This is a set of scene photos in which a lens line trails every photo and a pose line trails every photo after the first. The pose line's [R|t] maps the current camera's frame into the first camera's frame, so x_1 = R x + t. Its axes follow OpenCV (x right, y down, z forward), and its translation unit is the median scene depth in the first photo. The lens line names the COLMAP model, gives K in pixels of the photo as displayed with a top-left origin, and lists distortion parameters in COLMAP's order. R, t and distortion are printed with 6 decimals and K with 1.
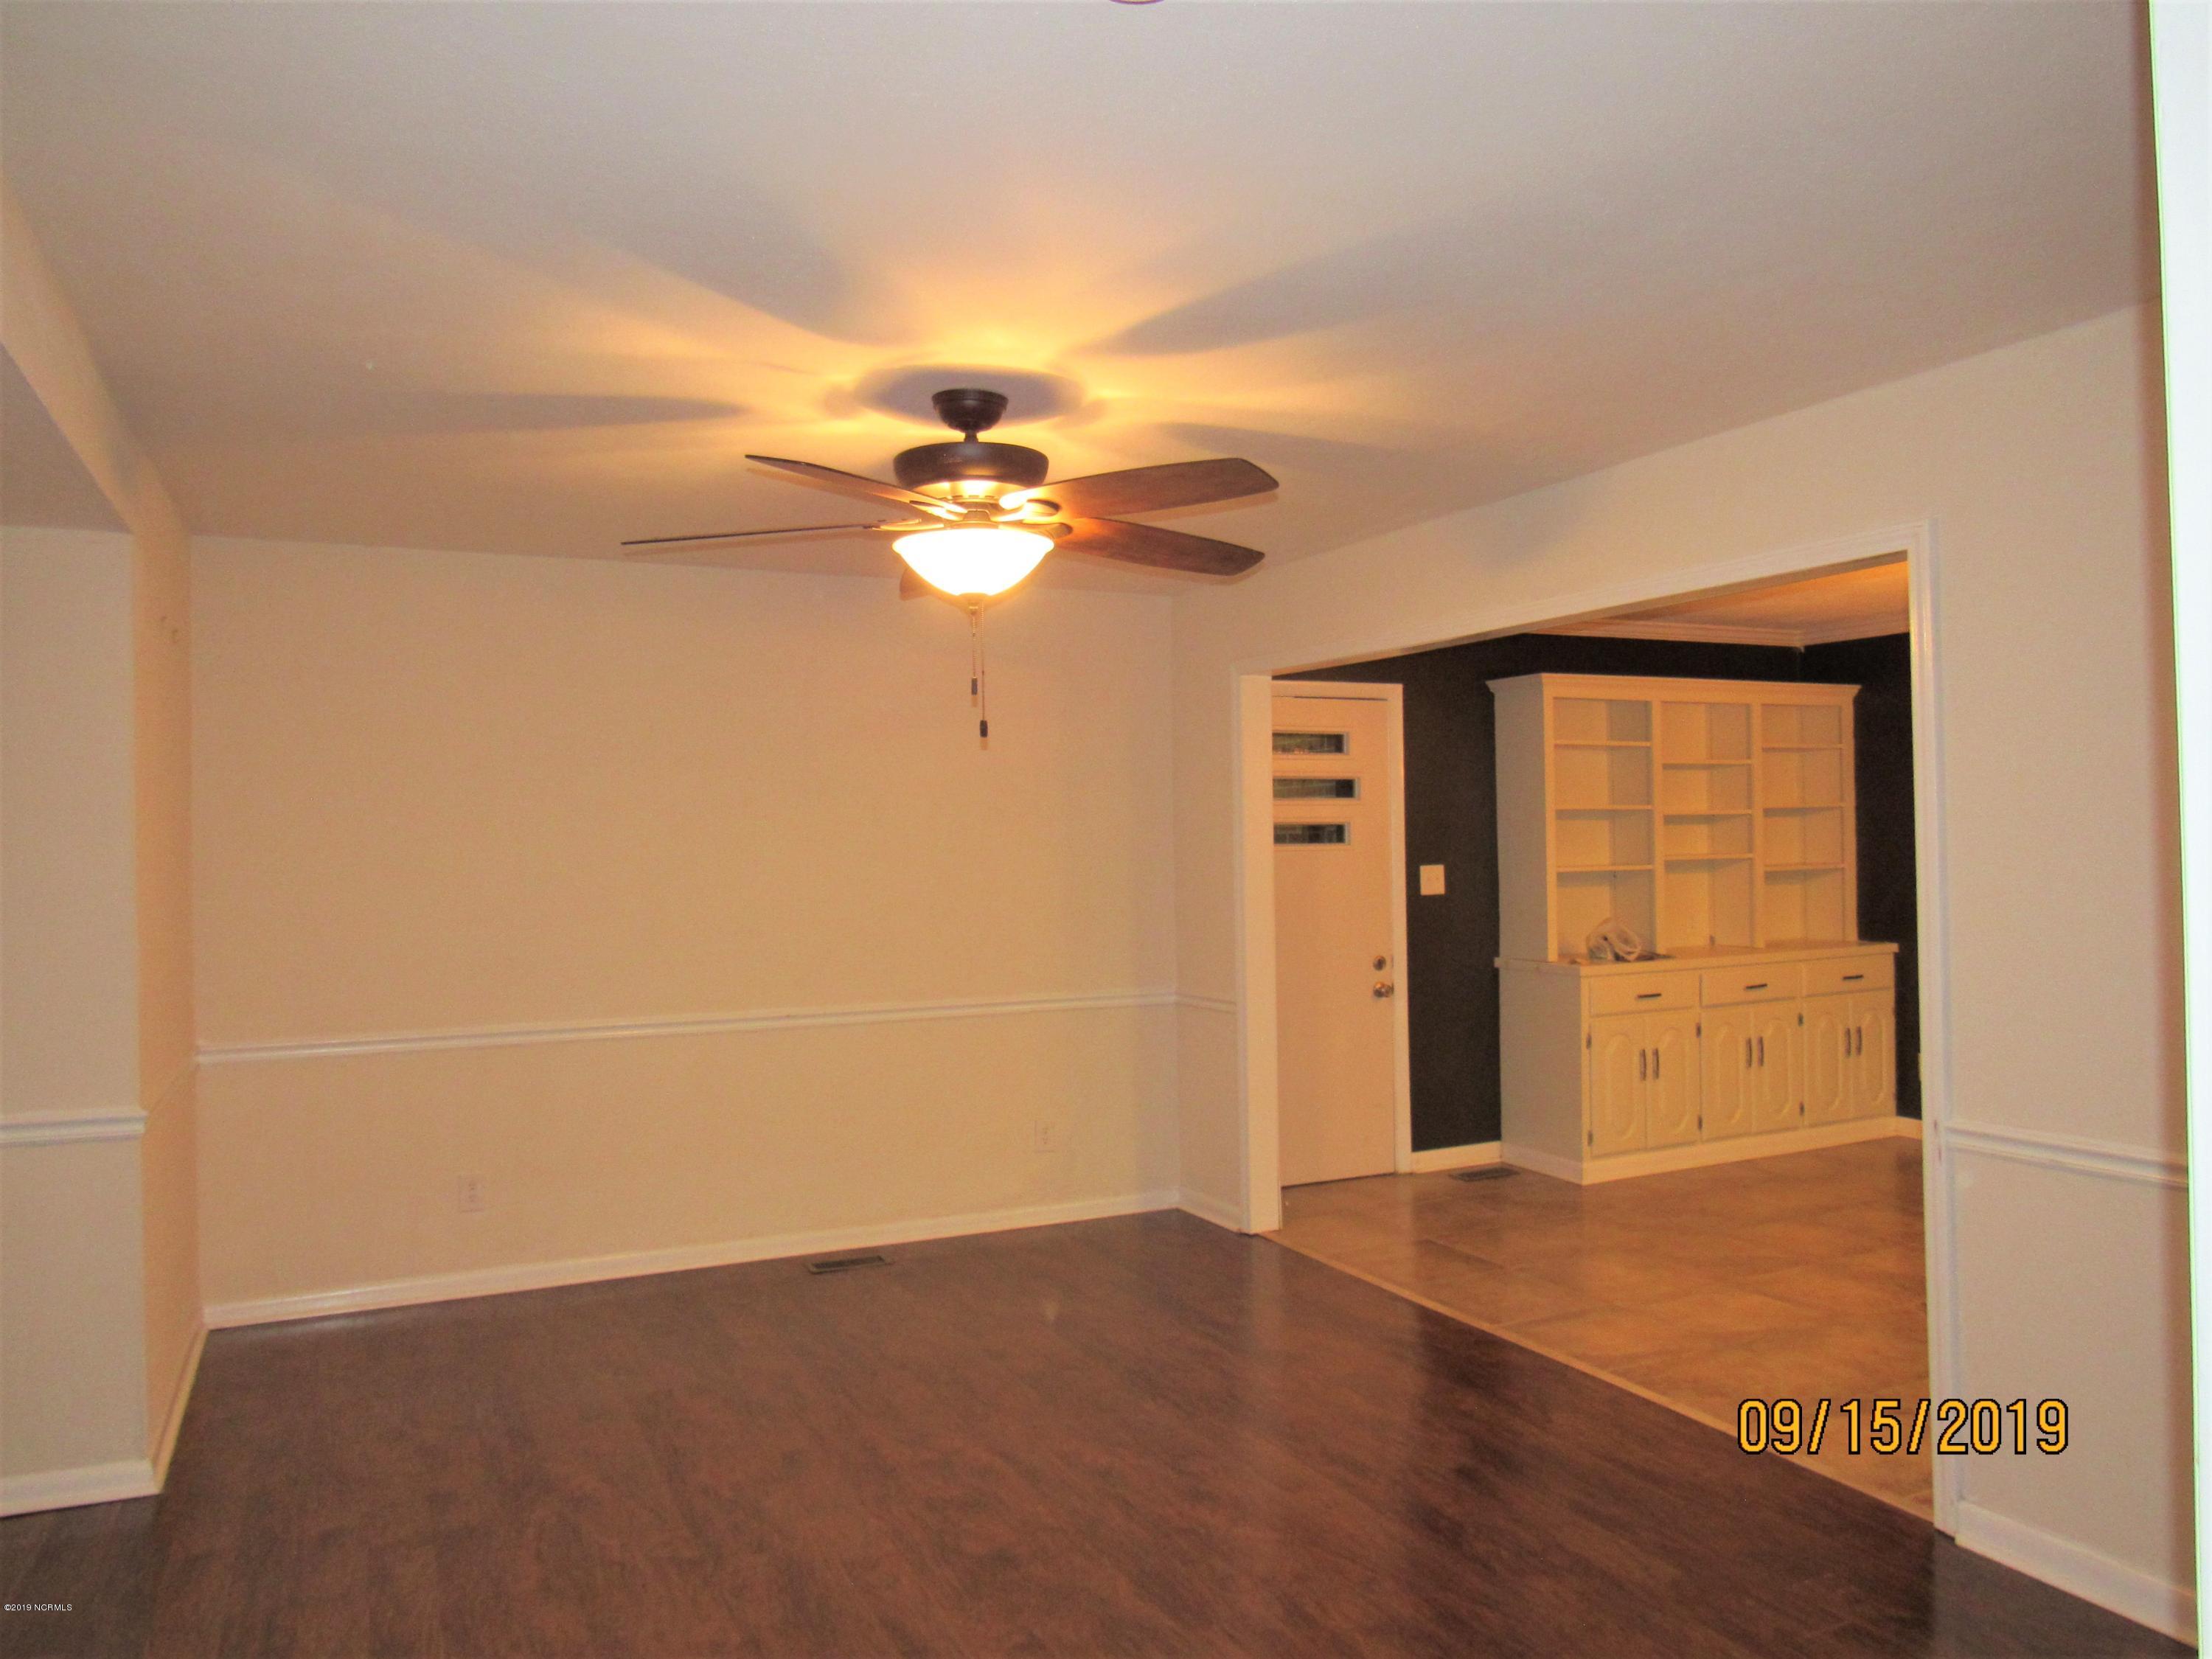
lens RADIAL K [[1576.4, 0, 1115.2], [0, 1576.4, 833.6], [0, 0, 1]] dist [-0.026067, 0.003182]
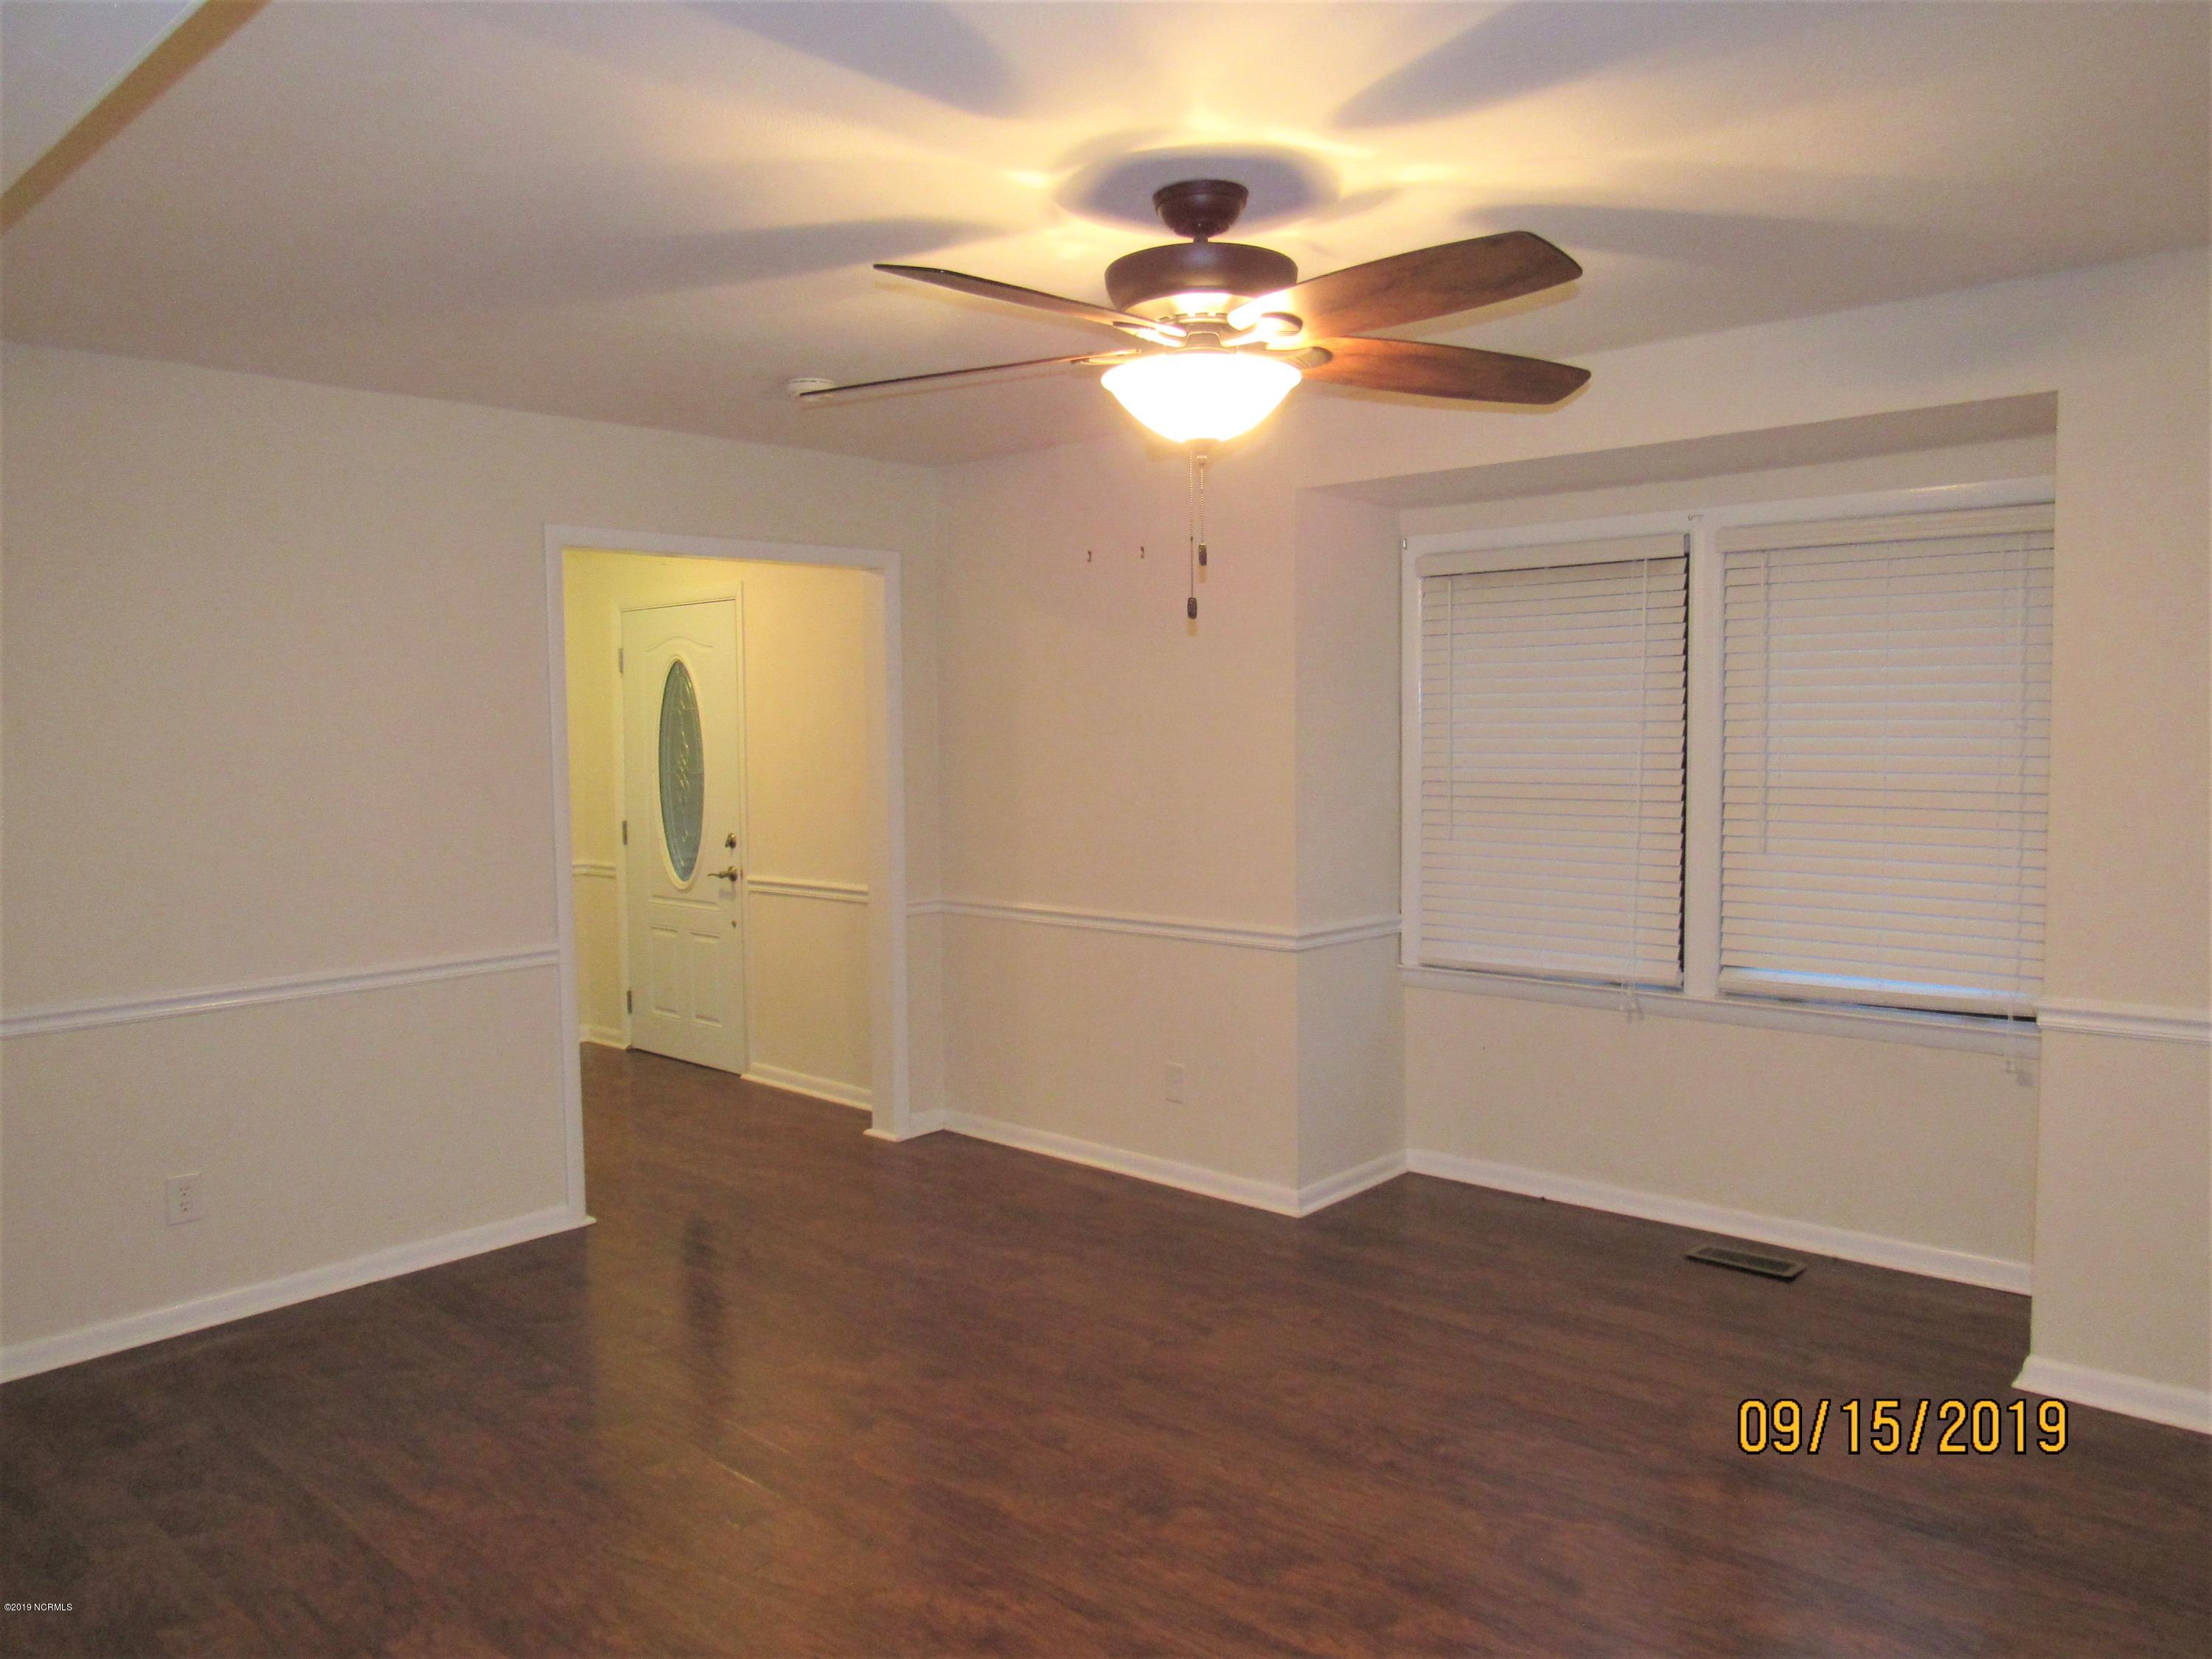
lens RADIAL K [[1576.4, 0, 1115.2], [0, 1576.4, 833.6], [0, 0, 1]] dist [-0.026067, 0.003182]
pose [[-0.925637, 0.053912, -0.374553, 0.264237], [0.032473, 0.997465, 0.063321, -0.003578], [0.377017, 0.046450, -0.925041, 1.737267]]
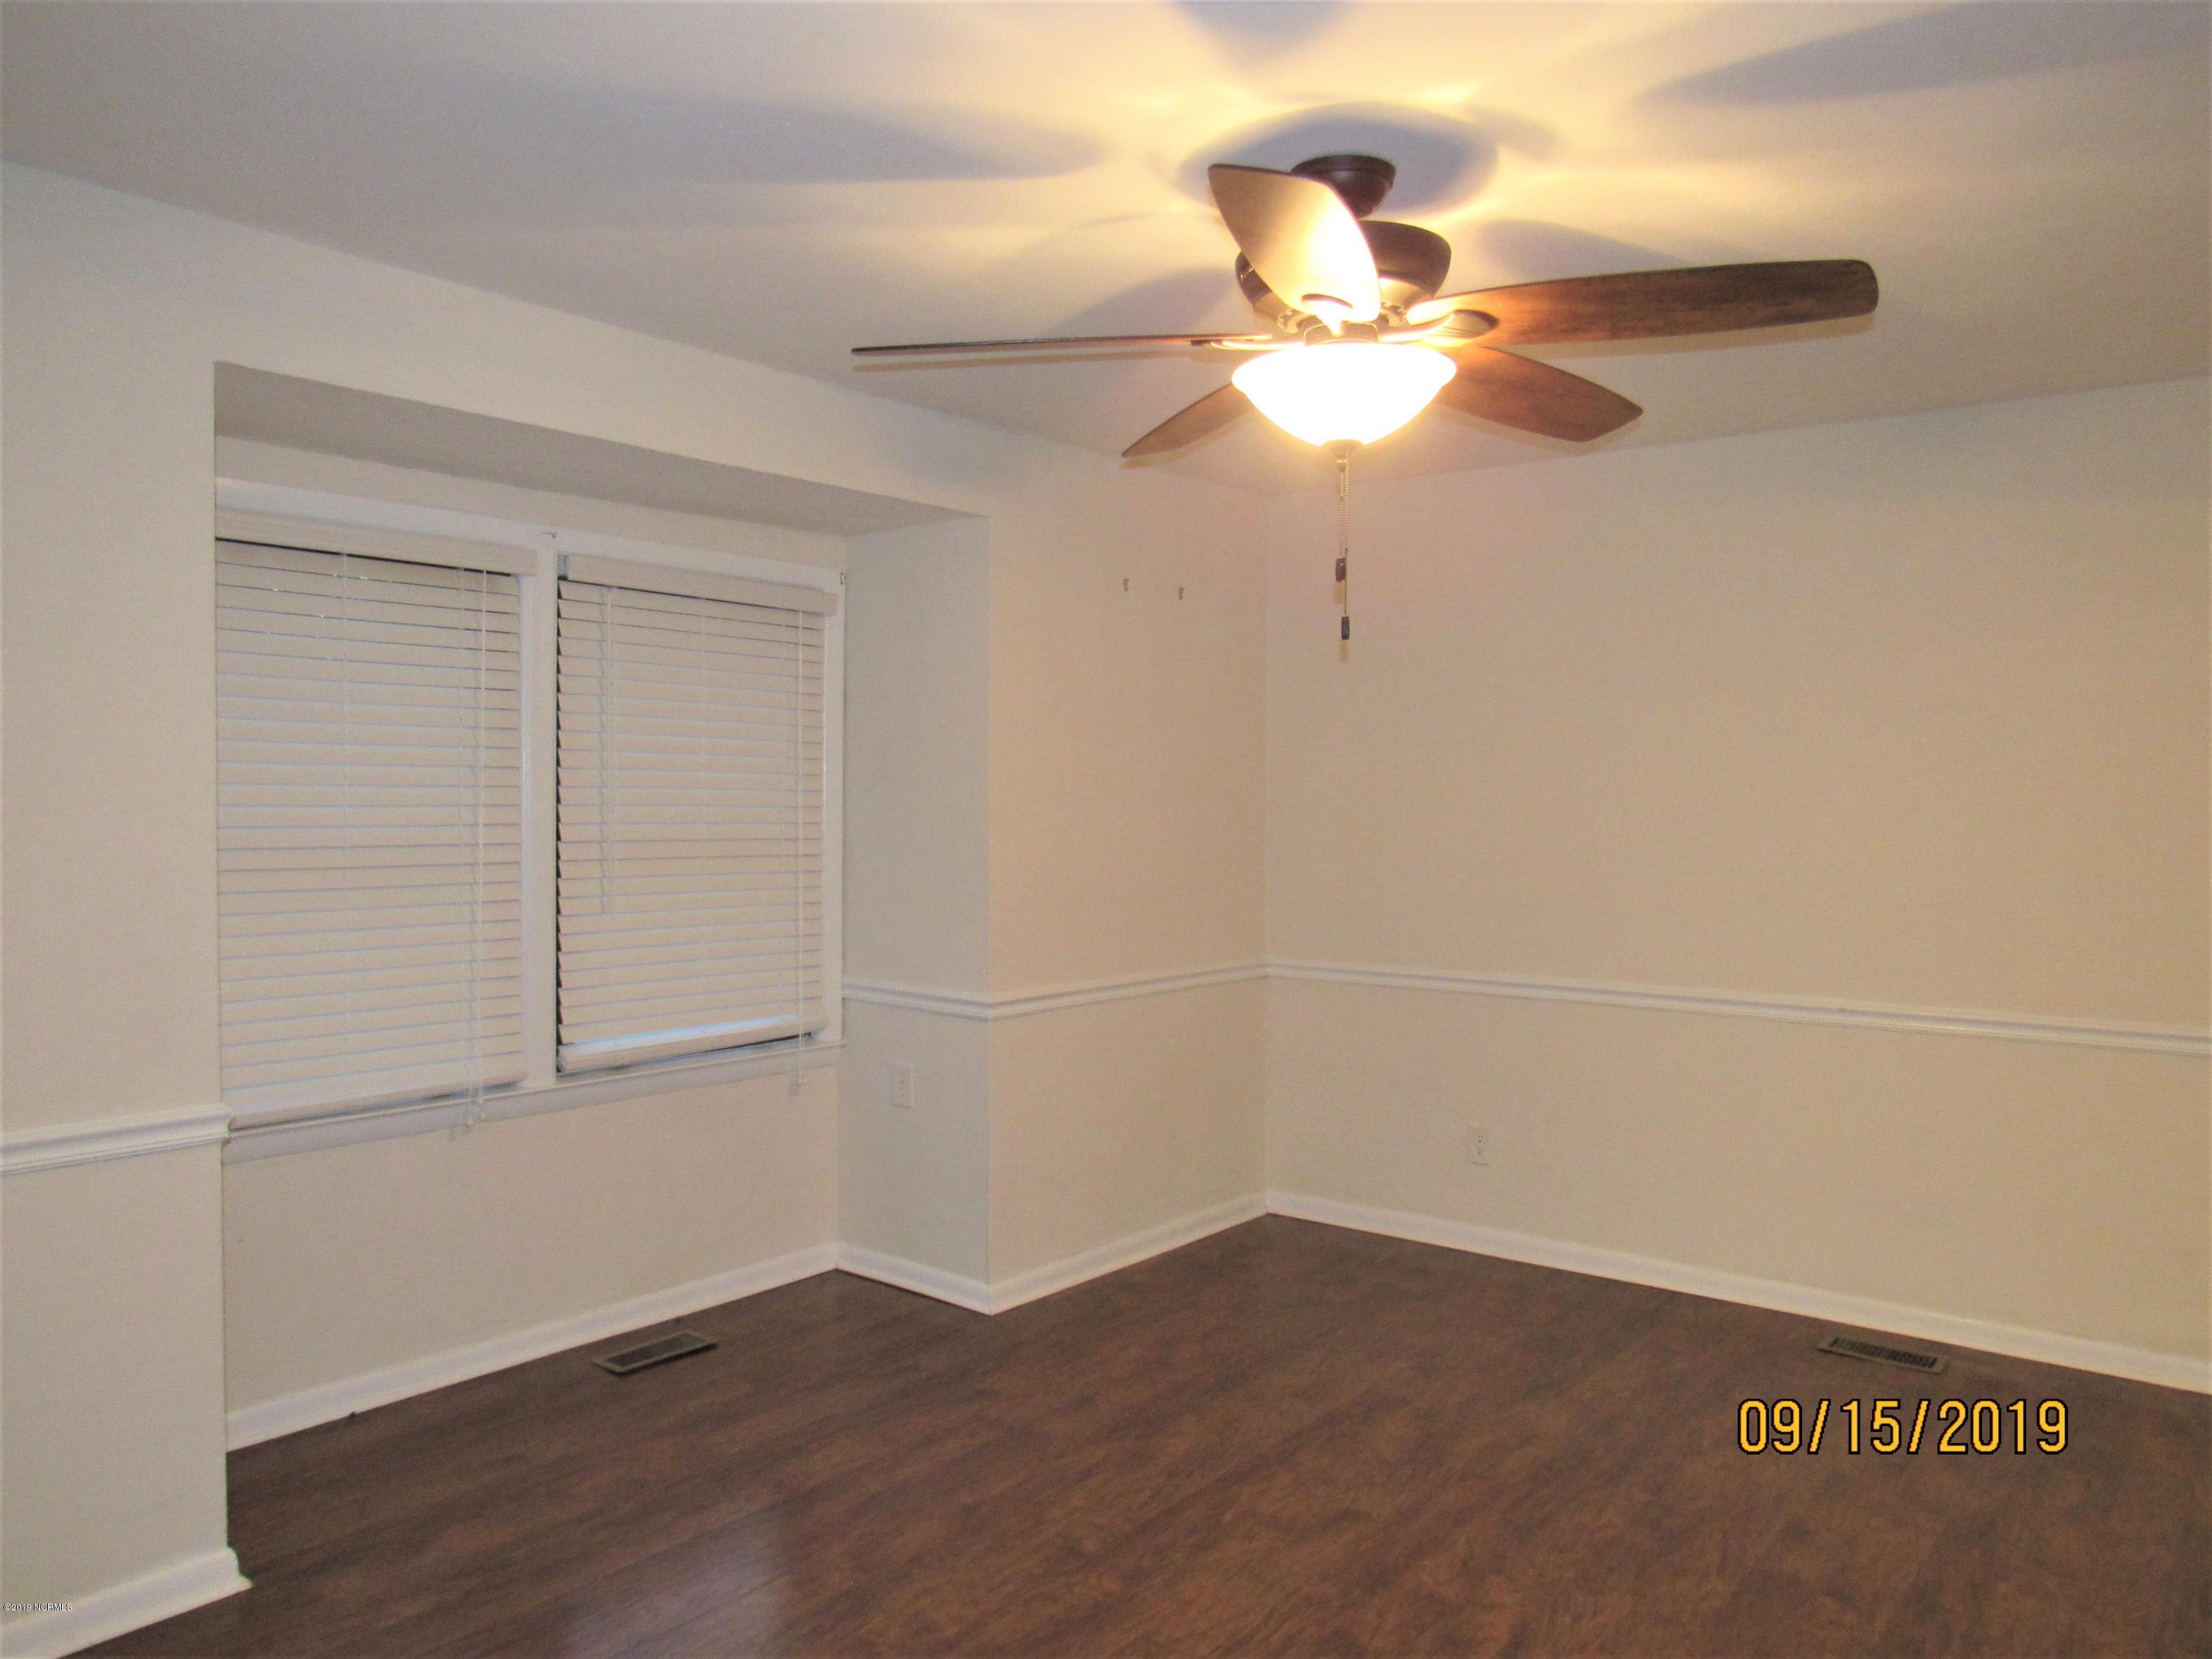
lens RADIAL K [[1576.4, 0, 1115.2], [0, 1576.4, 833.6], [0, 0, 1]] dist [-0.026067, 0.003182]
pose [[0.433831, 0.043305, -0.899953, 0.525046], [-0.003419, 0.998916, 0.046419, -0.005388], [0.900988, -0.017061, 0.433509, 0.585889]]
